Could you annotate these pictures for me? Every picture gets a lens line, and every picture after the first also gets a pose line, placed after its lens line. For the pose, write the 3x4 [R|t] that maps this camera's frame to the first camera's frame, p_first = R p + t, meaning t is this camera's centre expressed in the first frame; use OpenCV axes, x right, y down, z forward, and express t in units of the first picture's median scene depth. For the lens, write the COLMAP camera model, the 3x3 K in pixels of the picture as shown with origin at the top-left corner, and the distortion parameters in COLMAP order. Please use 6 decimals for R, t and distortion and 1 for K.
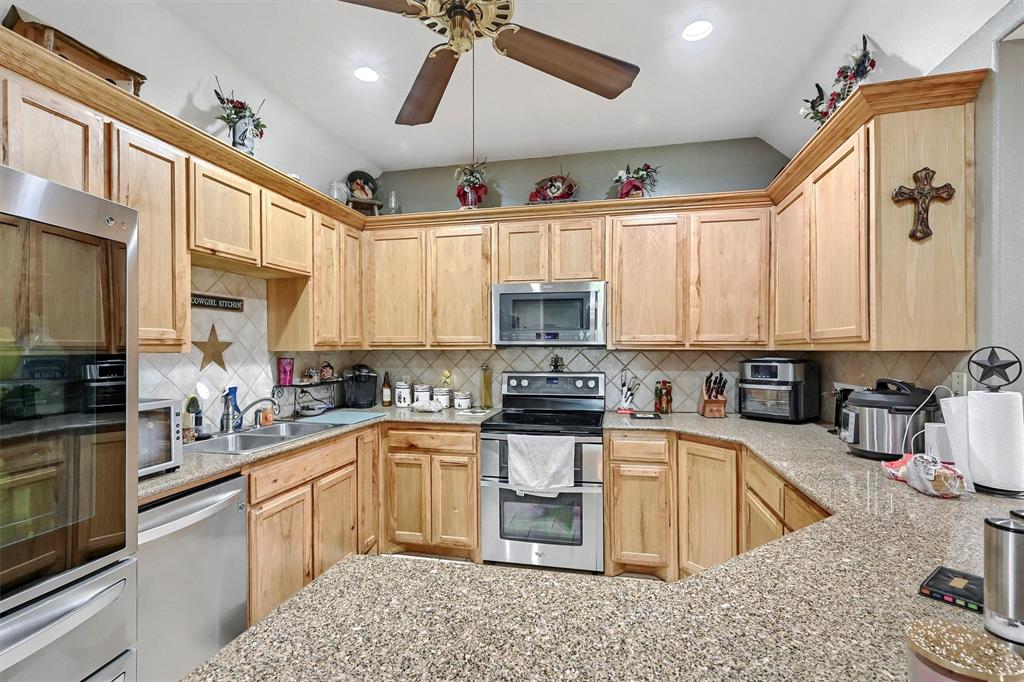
lens RADIAL K [[464.6, 0, 509.1], [0, 464.6, 351.4], [0, 0, 1]] dist [0.000020, 0.000237]
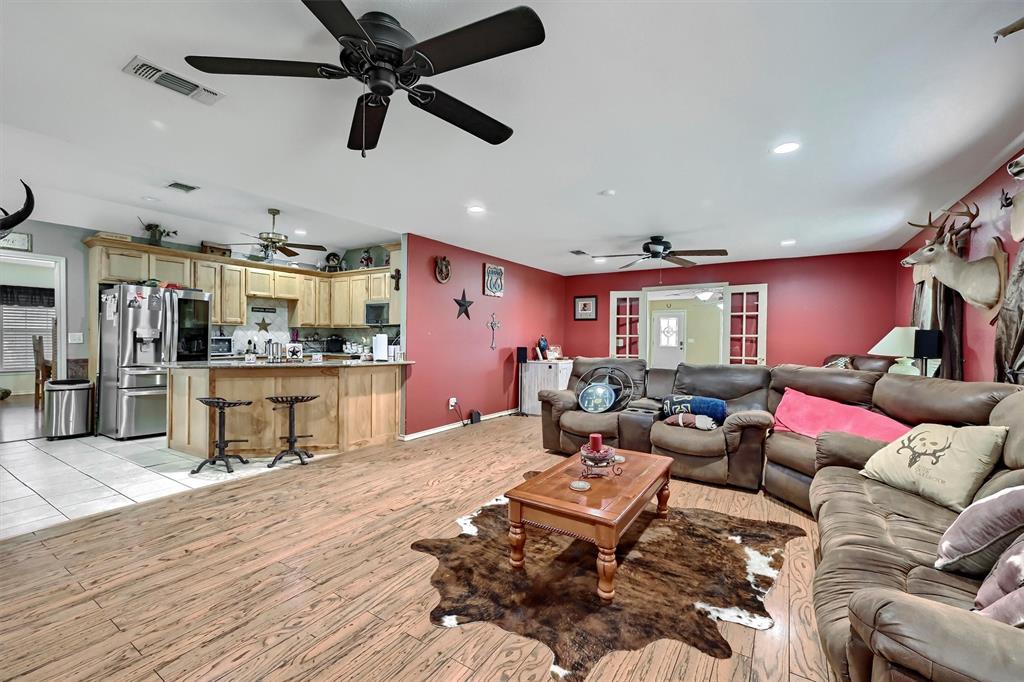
lens RADIAL K [[427.2, 0, 513.2], [0, 427.2, 343.9], [0, 0, 1]] dist [0.000149, 0.000009]
pose [[0.942780, 0.017025, -0.332982, 1.537480], [-0.016536, 0.999854, 0.004303, 0.064410], [0.333006, 0.001450, 0.942924, -0.903155]]
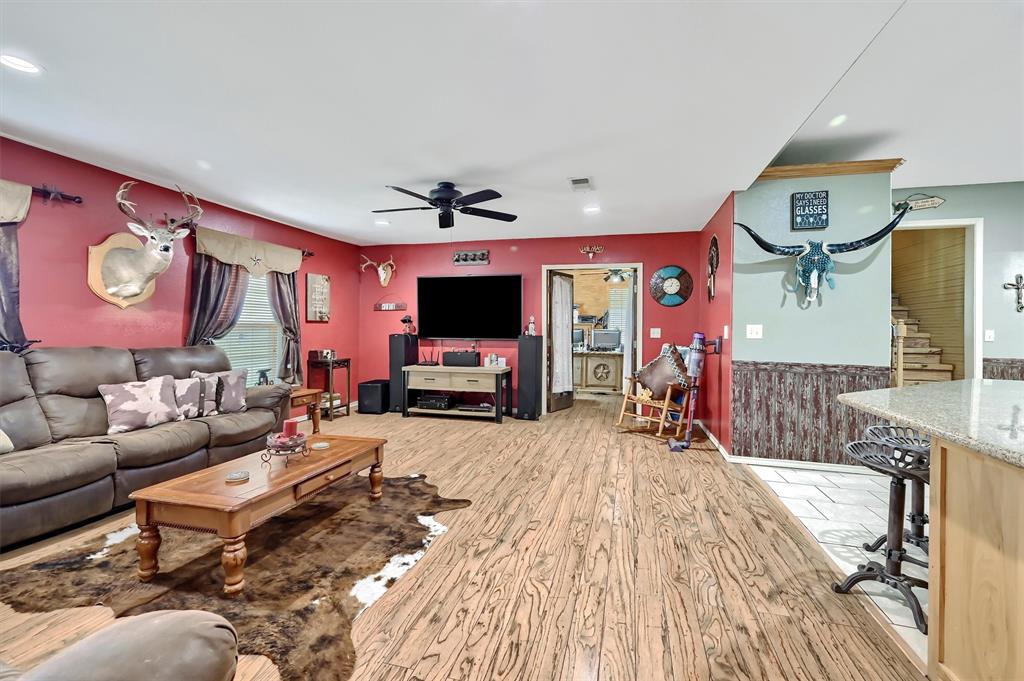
lens RADIAL K [[435.9, 0, 513.5], [0, 435.9, 330.9], [0, 0, 1]] dist [0.001023, 0.000064]
pose [[-0.999401, -0.007022, 0.033901, 0.953804], [-0.006573, 0.999889, 0.013335, 0.063415], [-0.033991, 0.013104, -0.999336, 0.791945]]
